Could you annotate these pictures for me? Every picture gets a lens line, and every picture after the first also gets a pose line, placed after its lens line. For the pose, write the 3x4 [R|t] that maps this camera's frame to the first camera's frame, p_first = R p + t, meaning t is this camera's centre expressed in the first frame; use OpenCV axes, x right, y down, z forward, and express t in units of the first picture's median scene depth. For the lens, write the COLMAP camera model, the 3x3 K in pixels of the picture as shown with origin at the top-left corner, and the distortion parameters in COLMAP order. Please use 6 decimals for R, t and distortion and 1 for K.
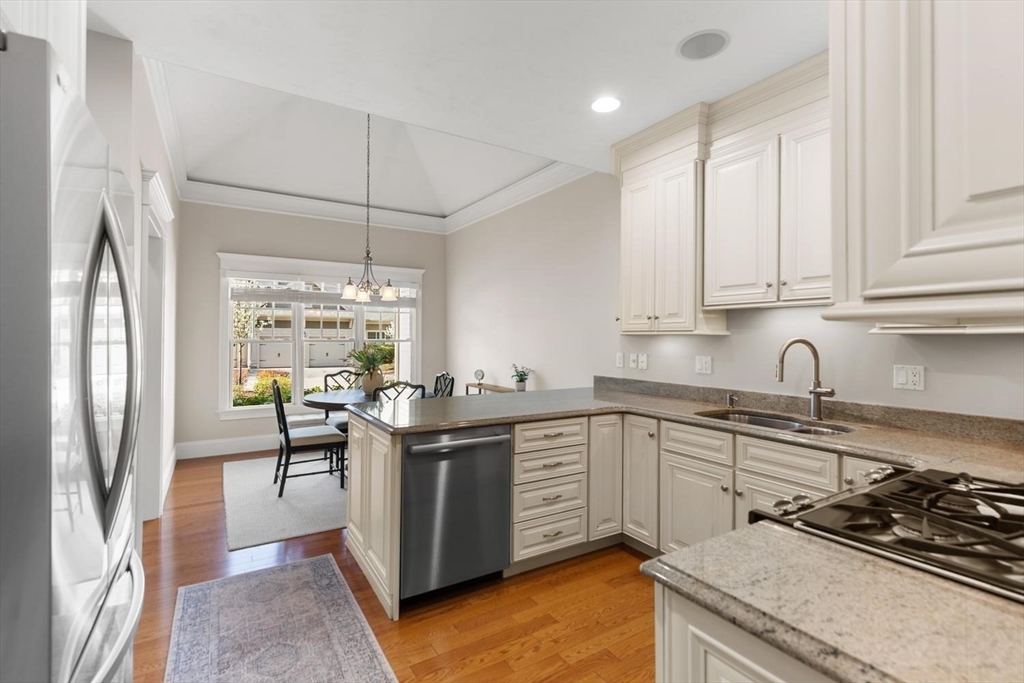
lens RADIAL K [[464.8, 0, 497.9], [0, 464.8, 331.6], [0, 0, 1]] dist [0.001865, 0.000197]
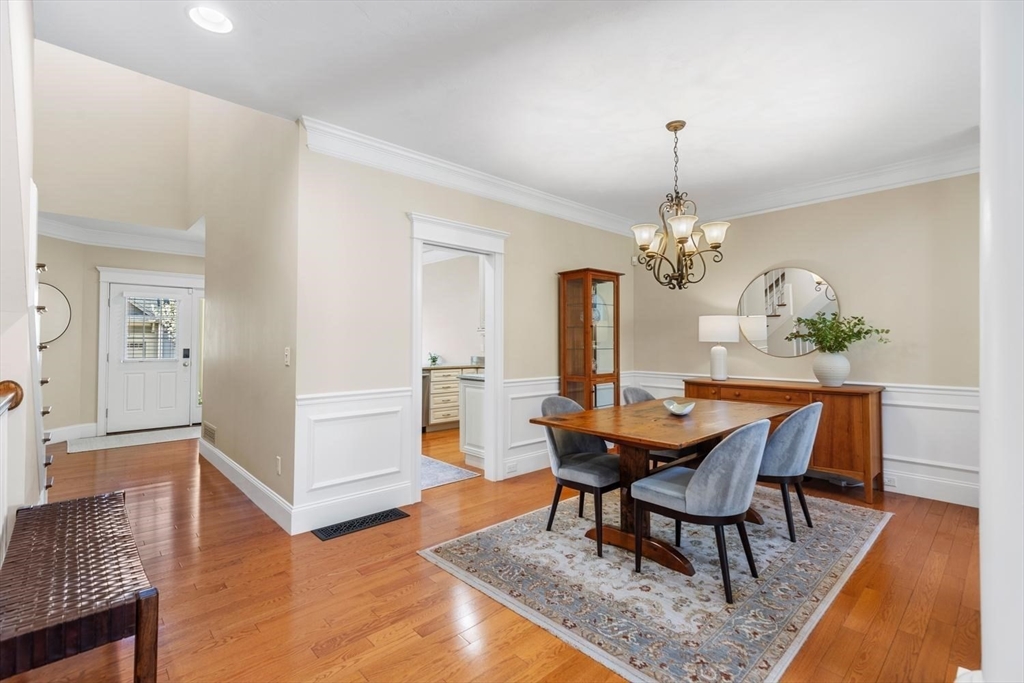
lens RADIAL K [[463.3, 0, 512.7], [0, 463.3, 335.1], [0, 0, 1]] dist [0.000058, -0.000156]
pose [[0.979594, 0.002180, 0.200976, -0.018763], [-0.001130, 0.999985, -0.005338, 0.009019], [-0.200985, 0.005002, 0.979582, -0.815357]]
